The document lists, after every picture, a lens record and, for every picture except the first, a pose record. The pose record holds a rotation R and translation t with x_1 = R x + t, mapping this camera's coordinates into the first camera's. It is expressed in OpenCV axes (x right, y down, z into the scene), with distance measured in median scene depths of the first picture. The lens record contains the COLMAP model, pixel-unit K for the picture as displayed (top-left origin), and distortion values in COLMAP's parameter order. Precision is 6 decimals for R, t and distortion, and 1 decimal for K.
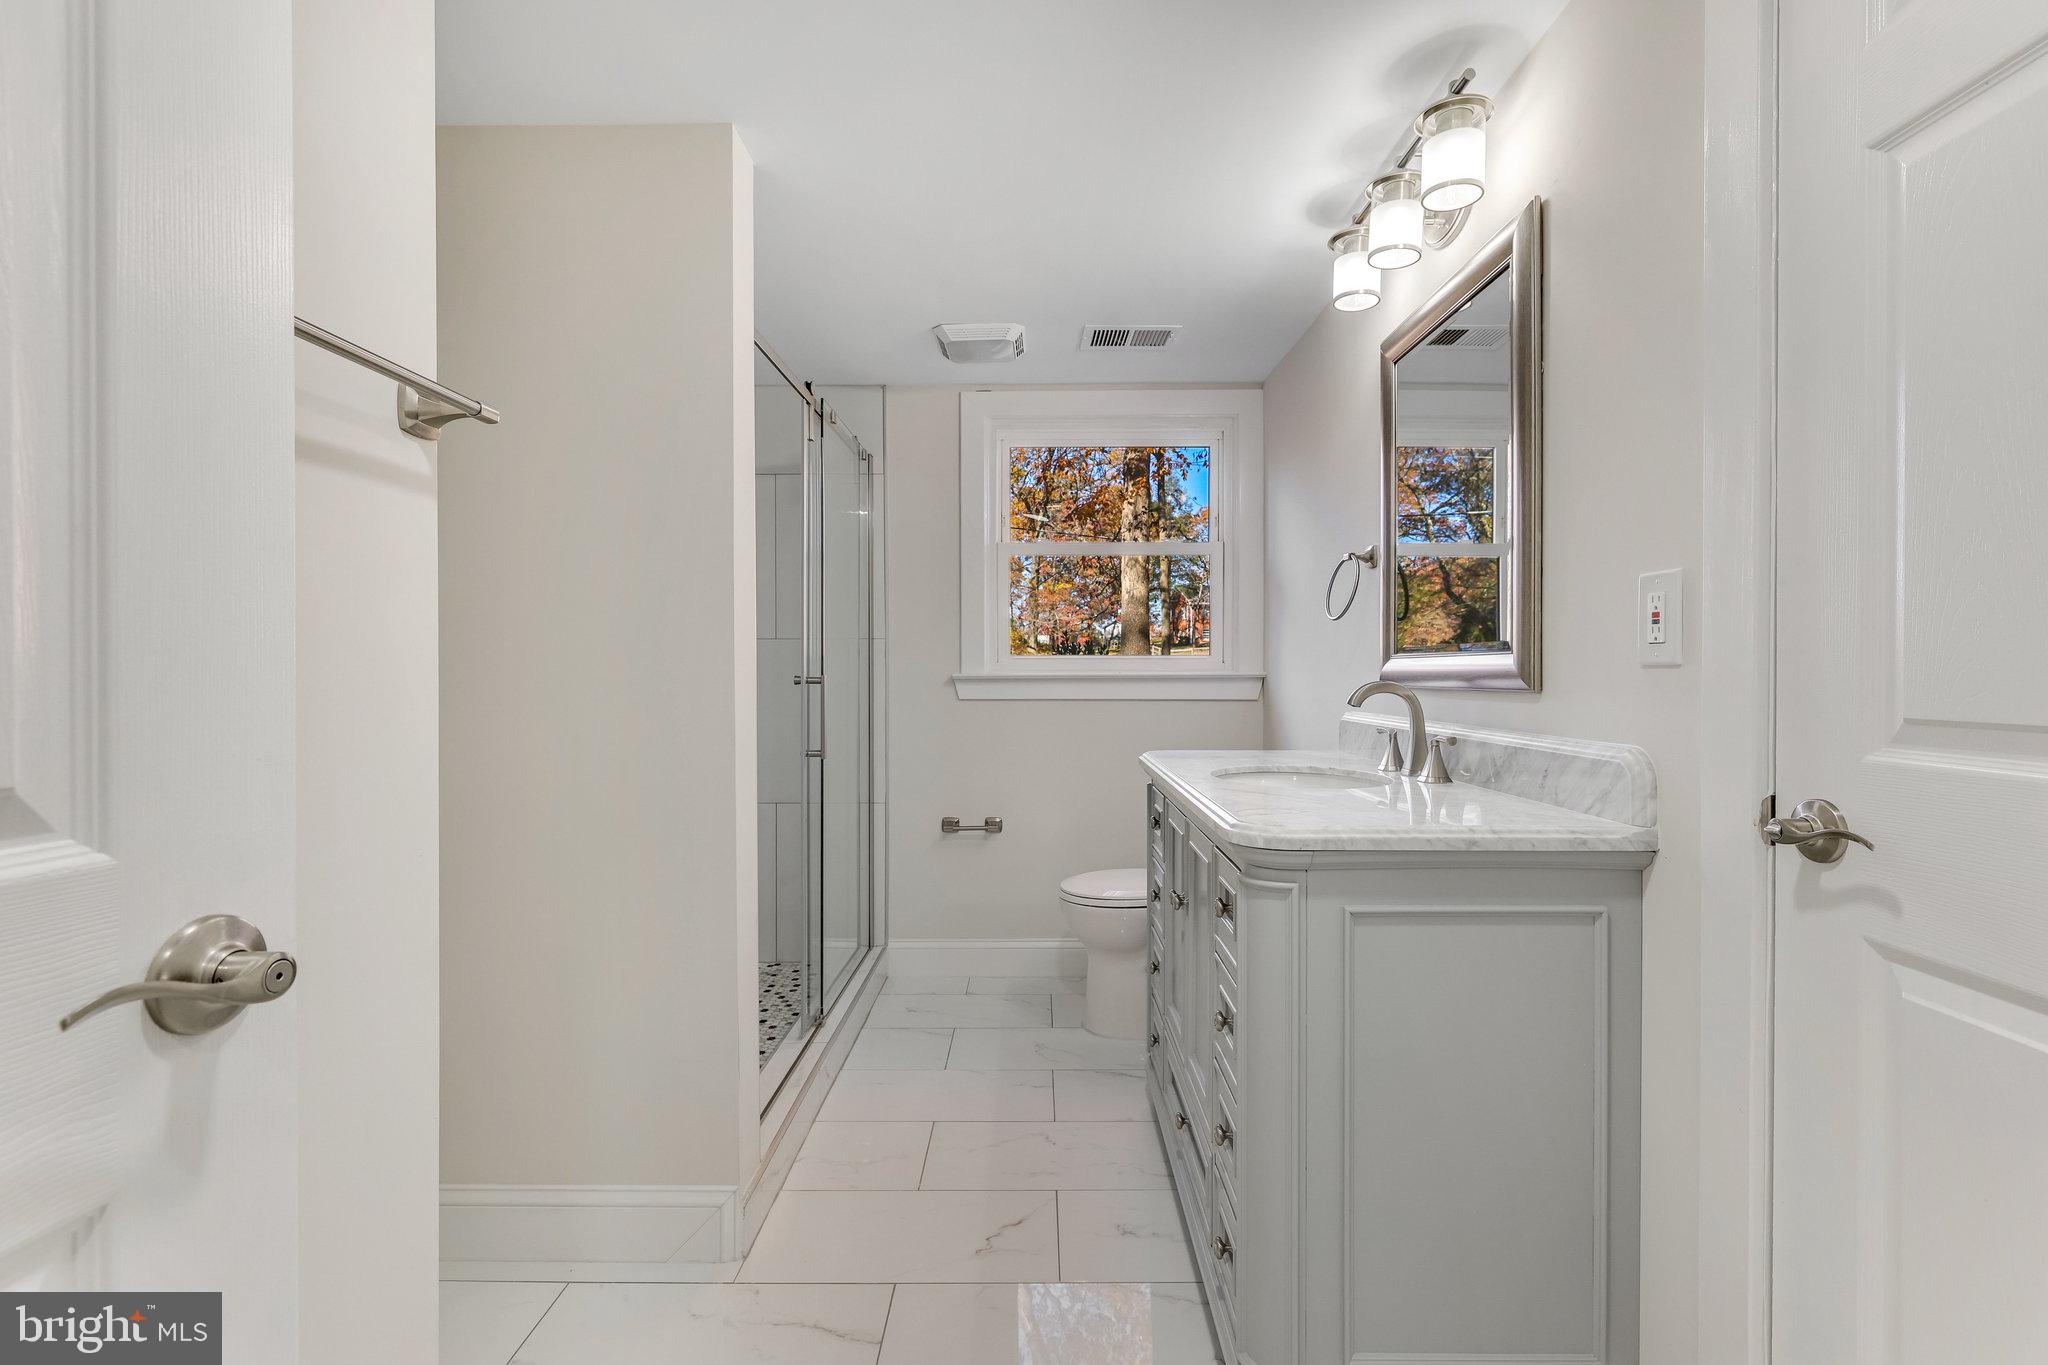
lens RADIAL K [[920.9, 0, 990.8], [0, 920.9, 678.9], [0, 0, 1]] dist [-0.000595, -0.000885]
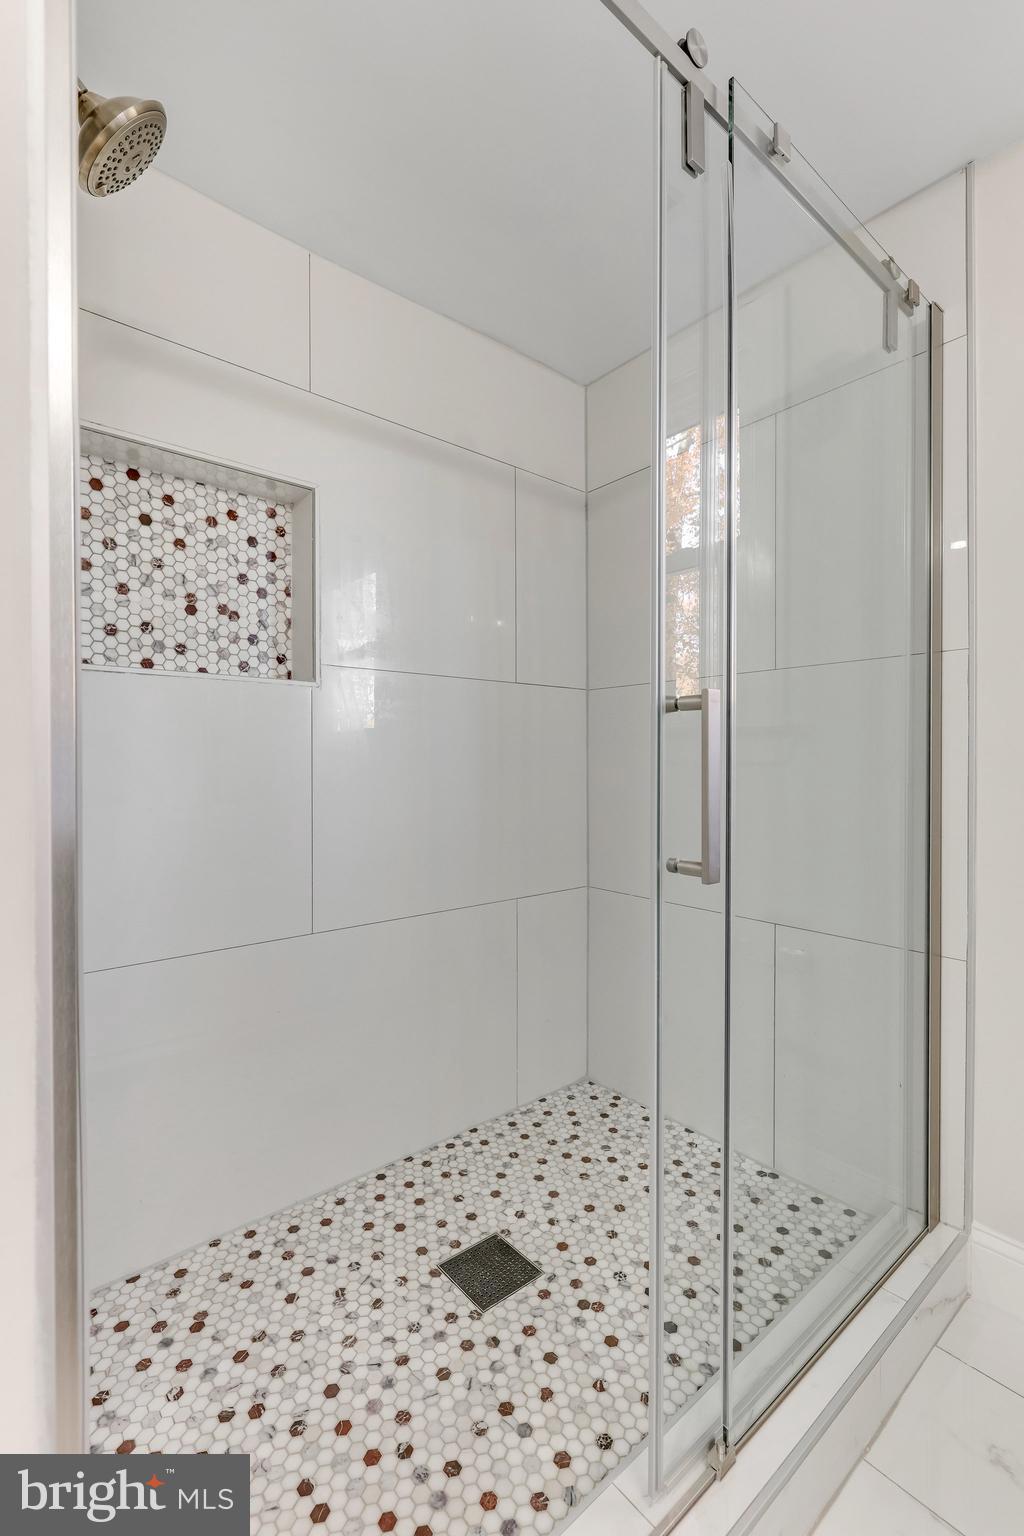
lens RADIAL K [[676.0, 0, 557.1], [0, 676.0, 757.9], [0, 0, 1]] dist [-0.000102, 0.000087]
pose [[0.701239, 0.006648, -0.712895, -0.005812], [-0.011921, 0.999926, -0.002401, 0.032870], [0.712826, 0.010182, 0.701267, 0.826924]]
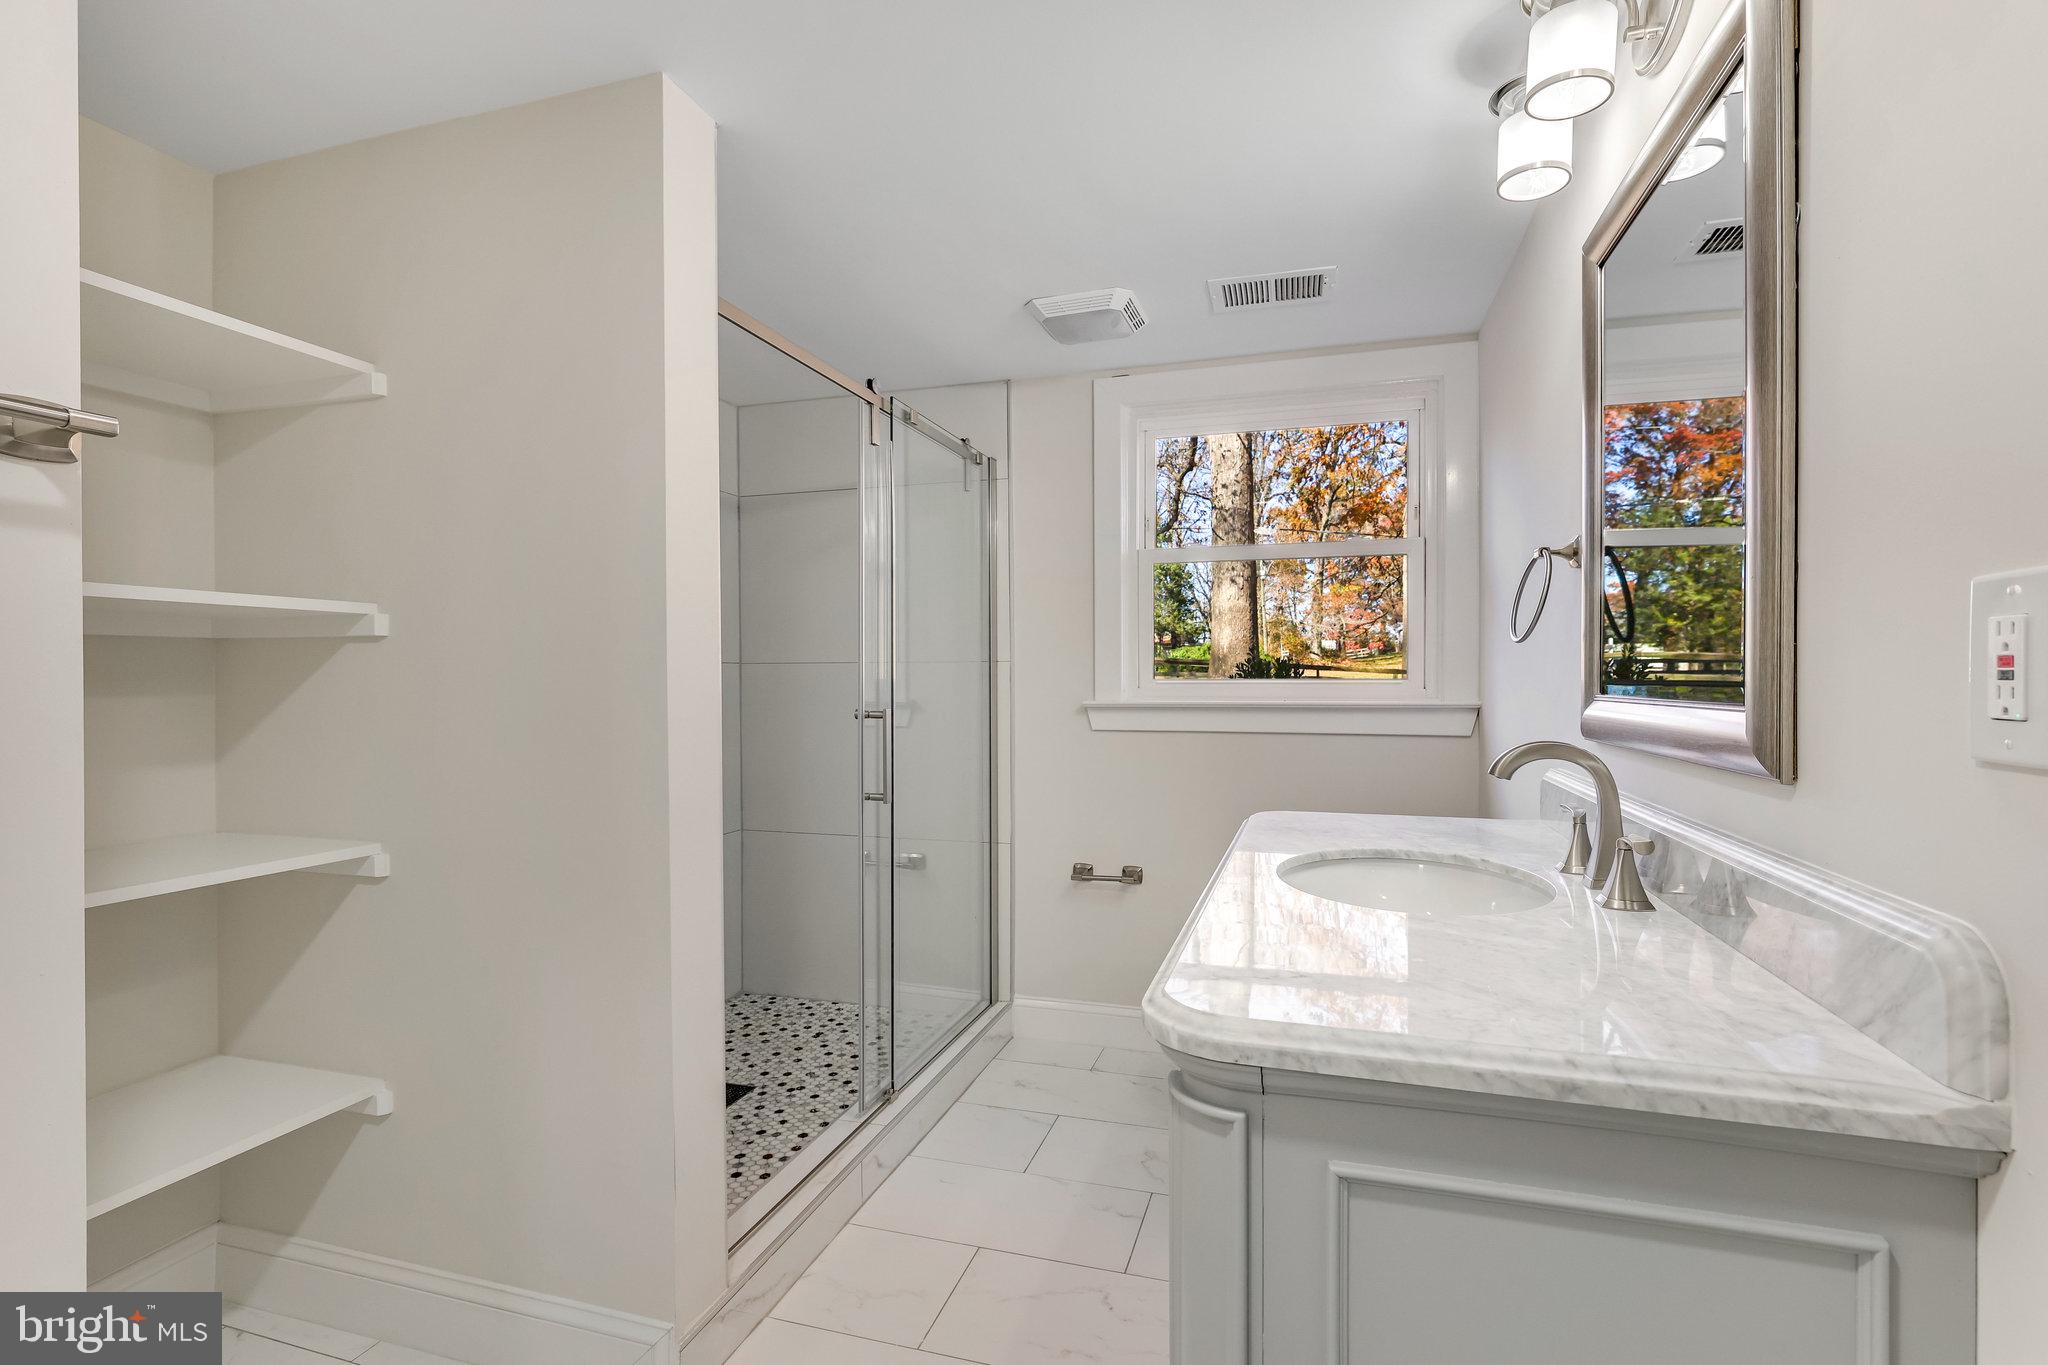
lens RADIAL K [[894.5, 0, 1024.0], [0, 894.5, 682.5], [0, 0, 1]] dist [-0.002023, -0.000274]
pose [[0.958475, 0.002535, -0.285164, 0.217057], [-0.002651, 0.999996, -0.000022, -0.033918], [0.285163, 0.000778, 0.958479, 0.243341]]
